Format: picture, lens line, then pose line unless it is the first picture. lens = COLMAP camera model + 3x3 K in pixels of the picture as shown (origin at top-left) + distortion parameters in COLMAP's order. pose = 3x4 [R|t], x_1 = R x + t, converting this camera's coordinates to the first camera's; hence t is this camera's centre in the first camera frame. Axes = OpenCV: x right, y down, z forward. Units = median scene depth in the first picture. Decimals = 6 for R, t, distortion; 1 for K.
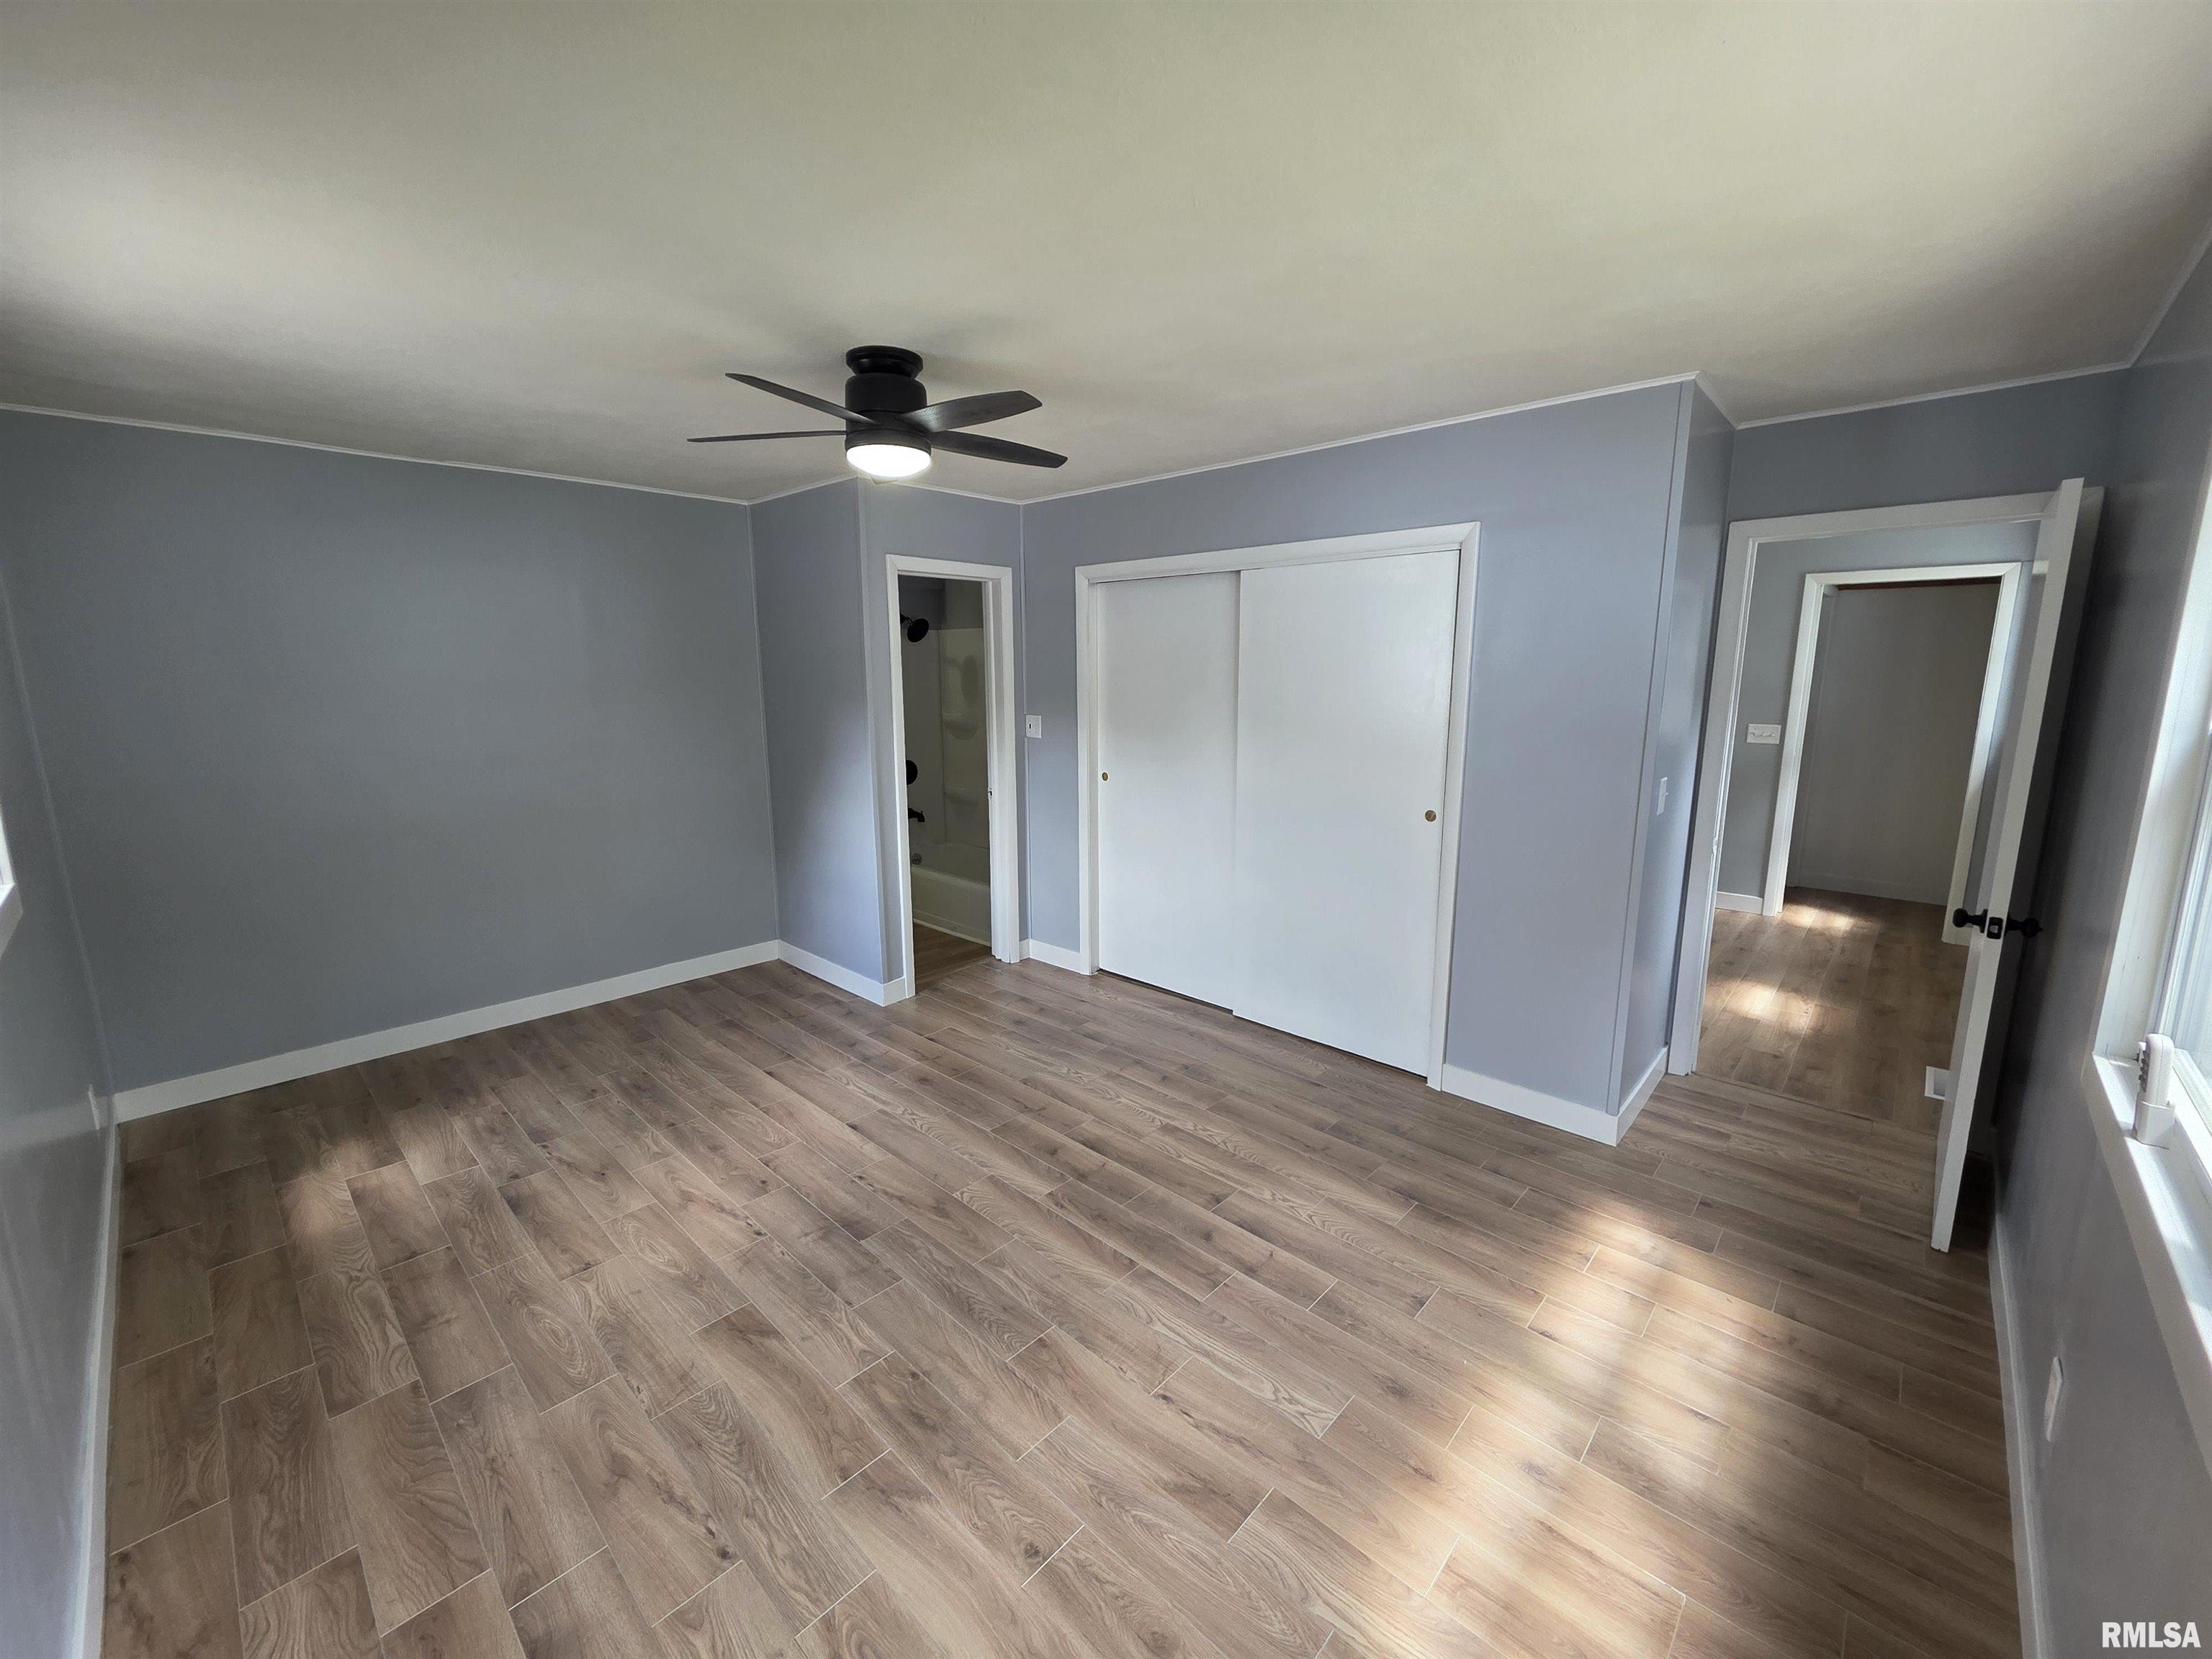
lens RADIAL K [[882.6, 0, 1105.2], [0, 882.6, 817.3], [0, 0, 1]] dist [0.002512, 0.000042]
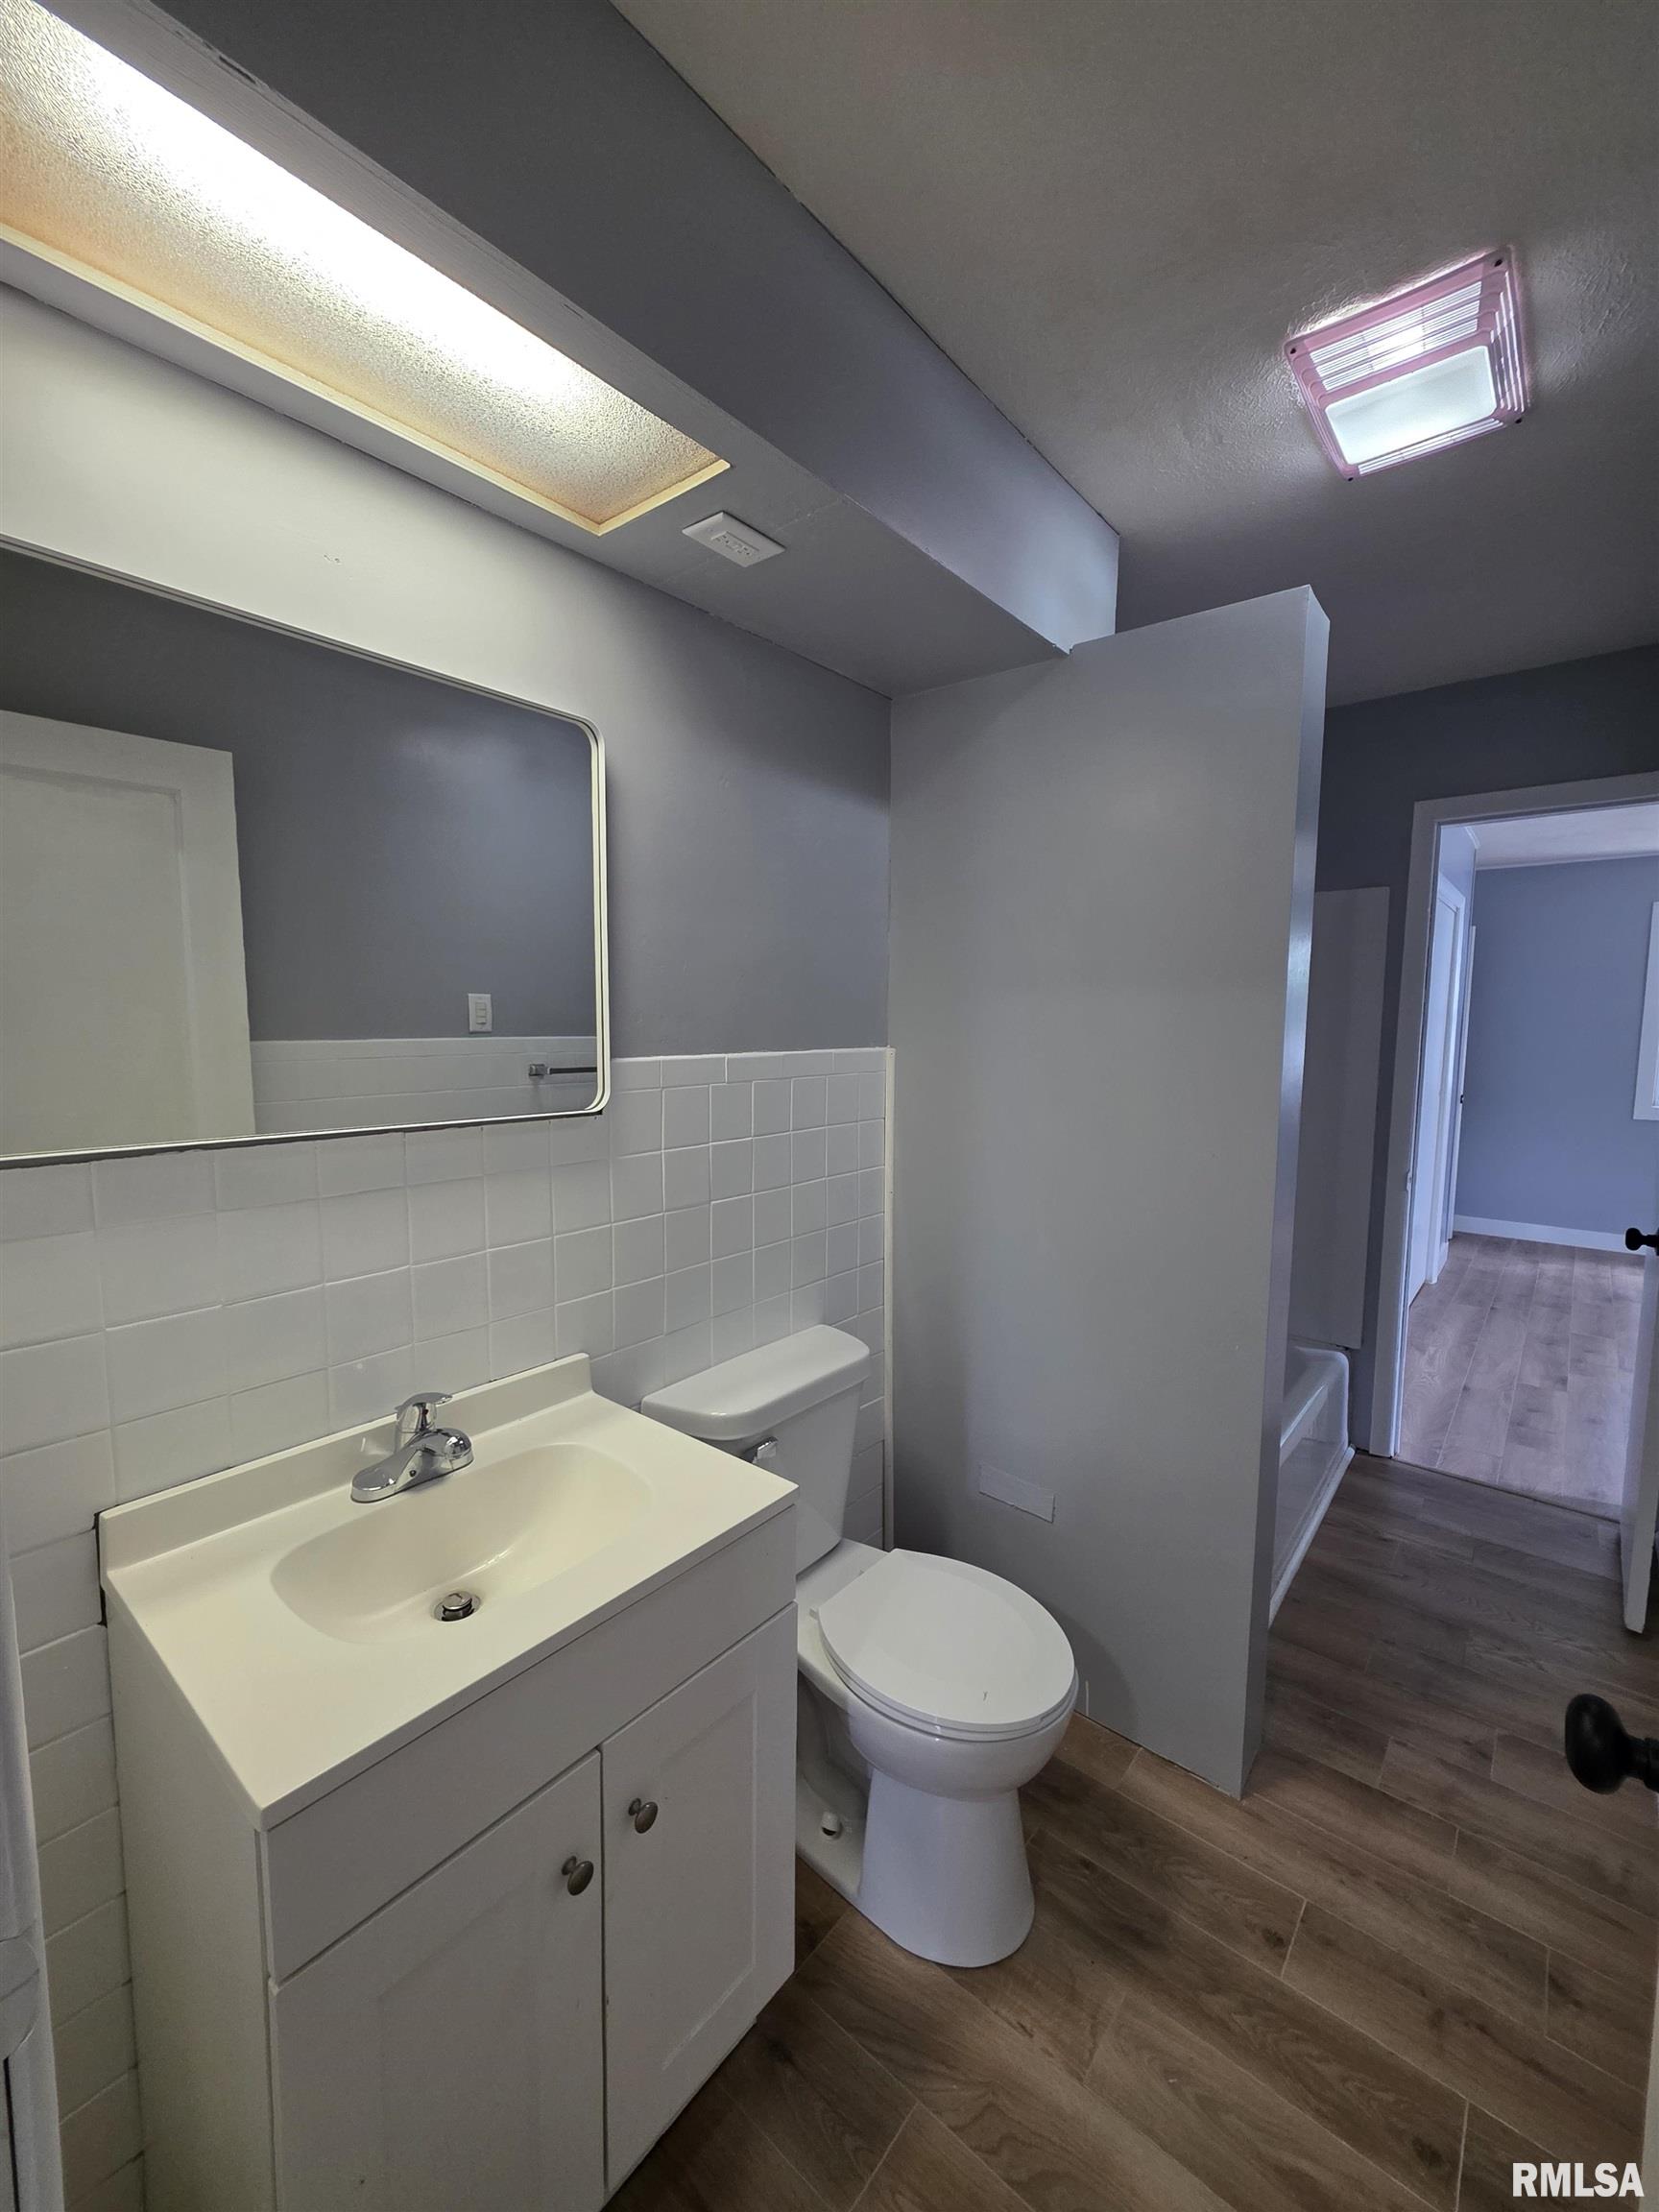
lens RADIAL K [[882.6, 0, 829.5], [0, 882.6, 1106.0], [0, 0, 1]] dist [0.002512, 0.000042]
pose [[-0.051288, -0.096435, 0.994017, -1.148195], [0.164405, 0.980932, 0.103648, -0.335381], [-0.985059, 0.168737, -0.034456, 2.304344]]
